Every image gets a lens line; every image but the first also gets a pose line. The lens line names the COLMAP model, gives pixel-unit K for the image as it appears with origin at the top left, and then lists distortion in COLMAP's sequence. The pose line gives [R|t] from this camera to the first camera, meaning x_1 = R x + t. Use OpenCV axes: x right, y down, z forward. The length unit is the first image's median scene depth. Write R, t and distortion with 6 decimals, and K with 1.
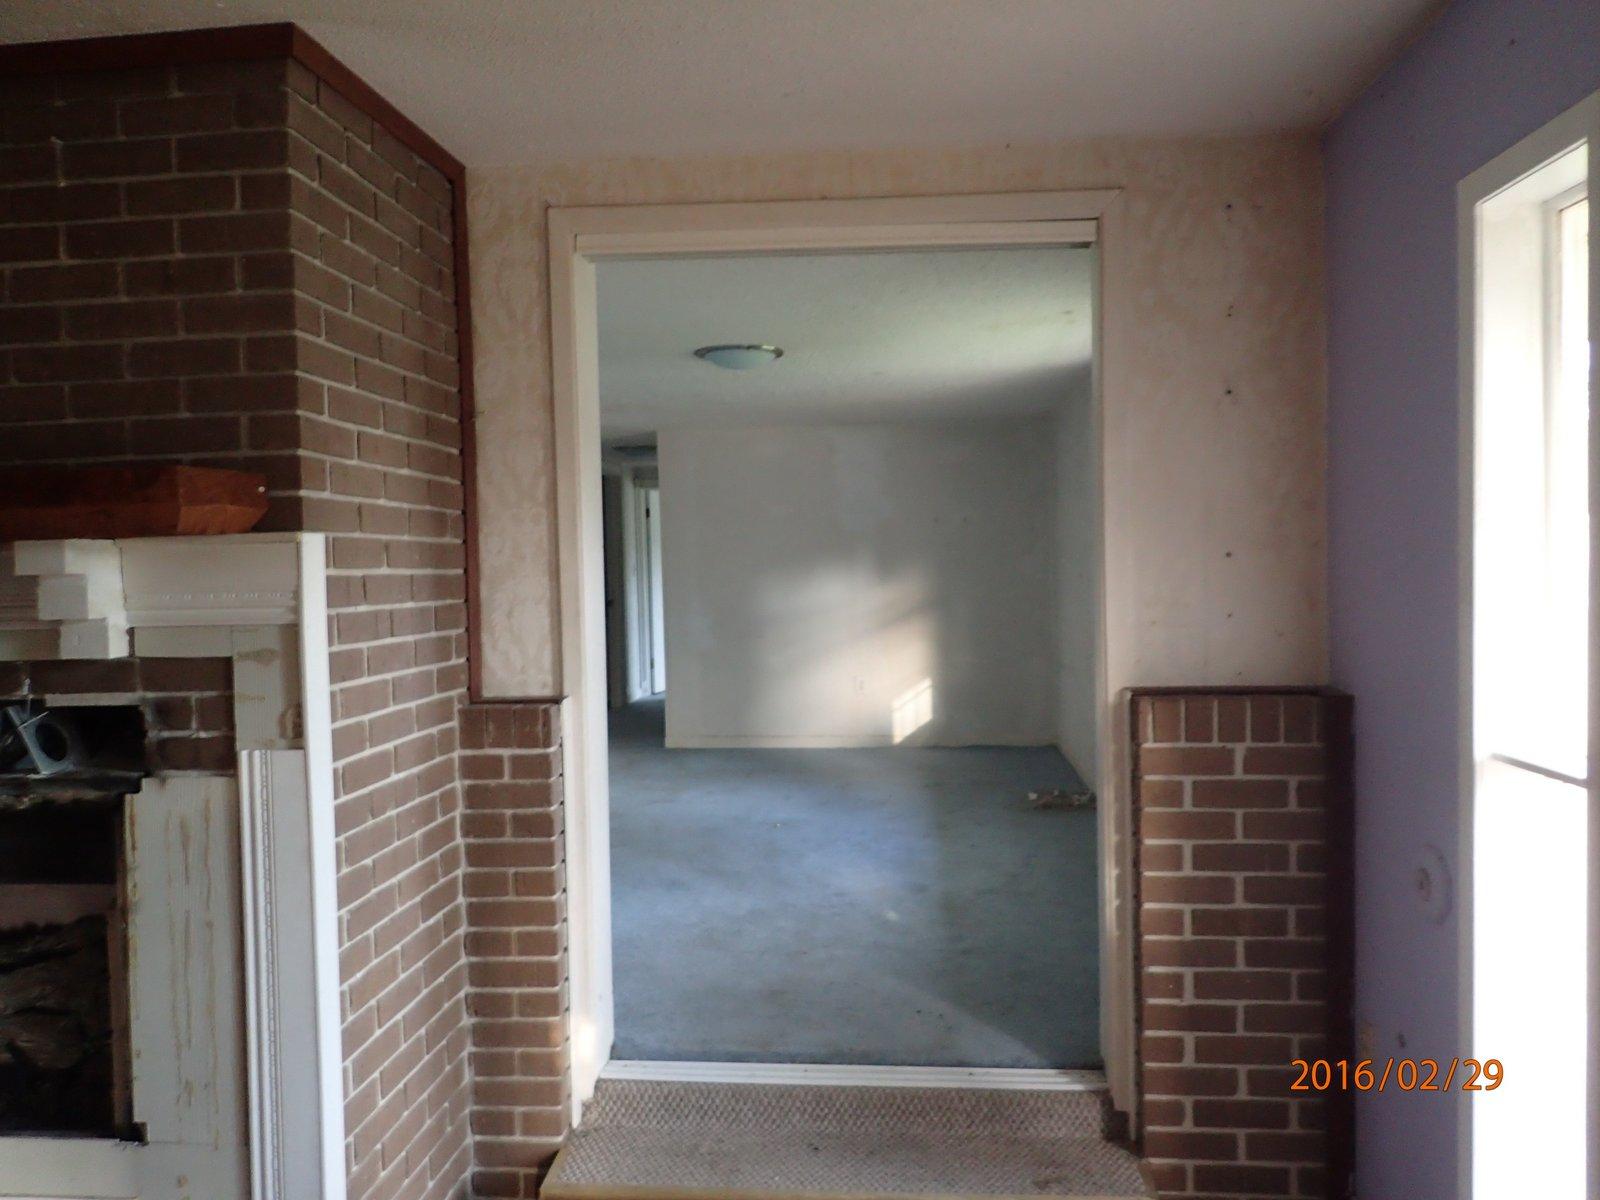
lens RADIAL K [[1196.9, 0, 800.0], [0, 1196.9, 600.0], [0, 0, 1]] dist [0.007506, 0.000624]
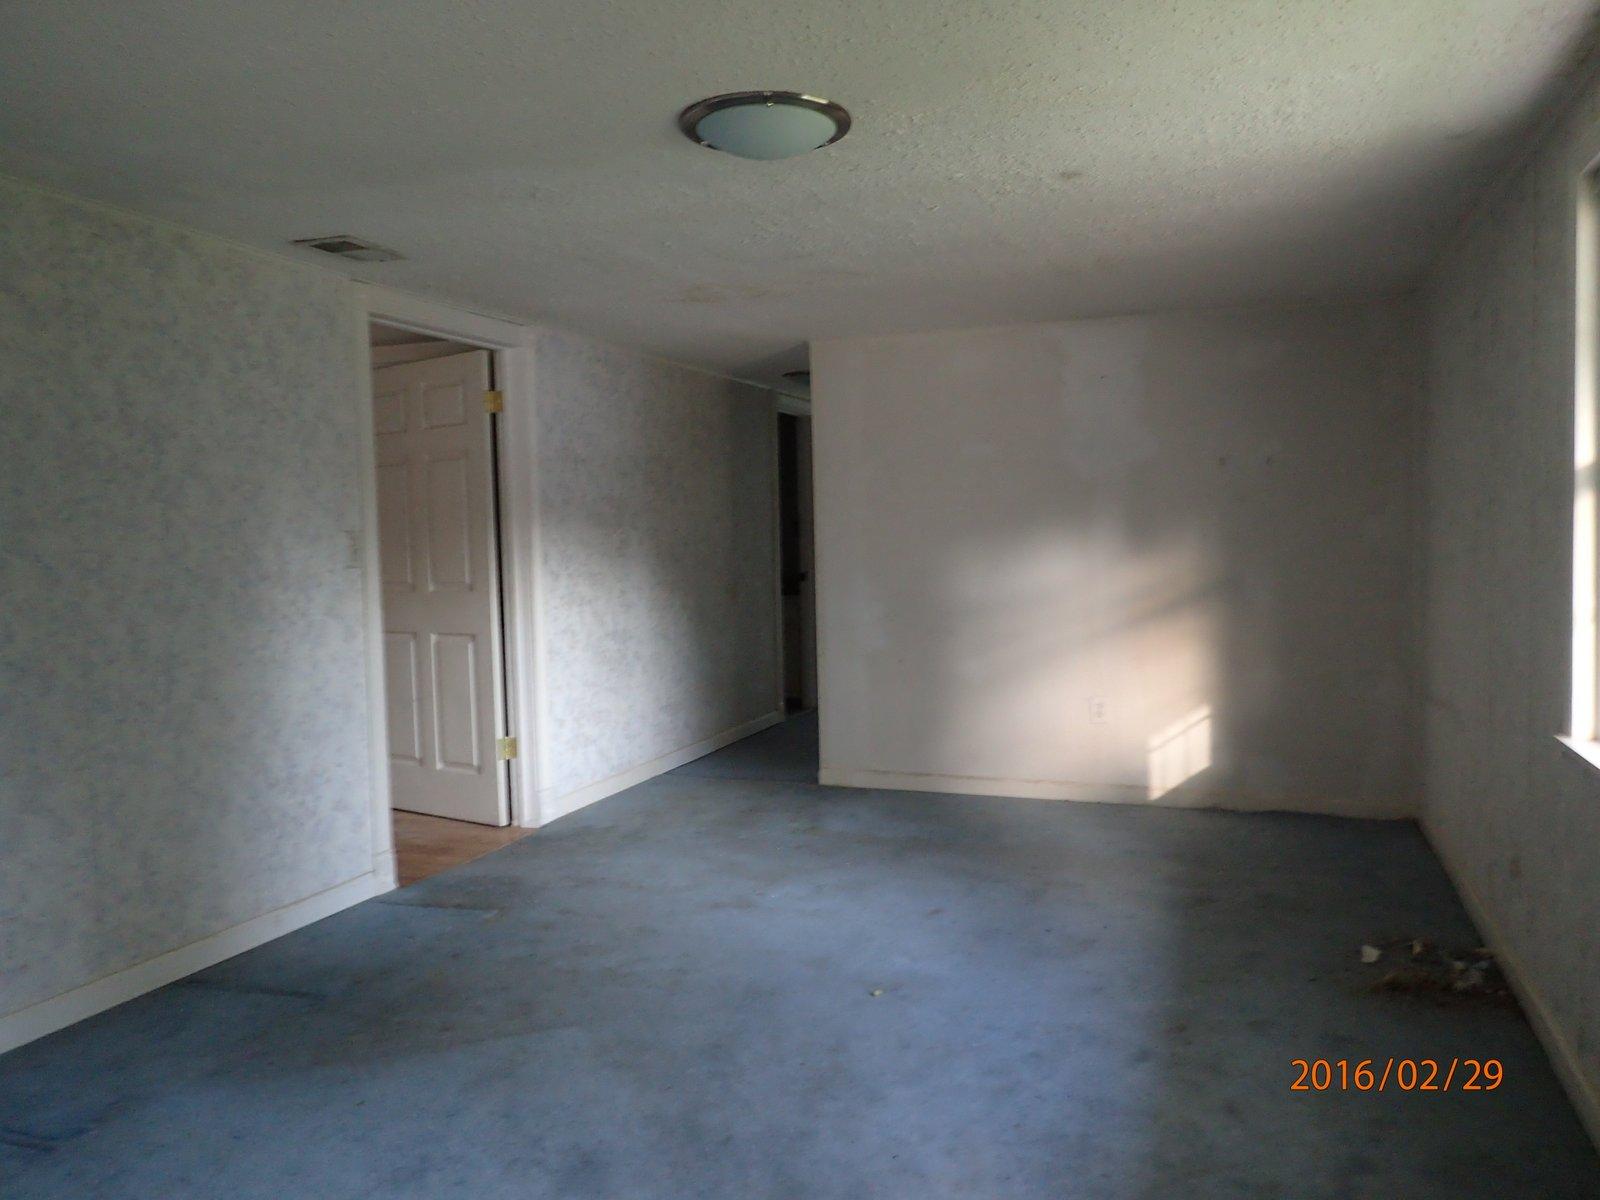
lens RADIAL K [[1196.9, 0, 800.0], [0, 1196.9, 600.0], [0, 0, 1]] dist [0.007506, 0.000624]
pose [[0.964748, 0.021165, -0.262321, 0.064072], [-0.011850, 0.999243, 0.037041, -0.013203], [0.262907, -0.032627, 0.964269, 0.314424]]
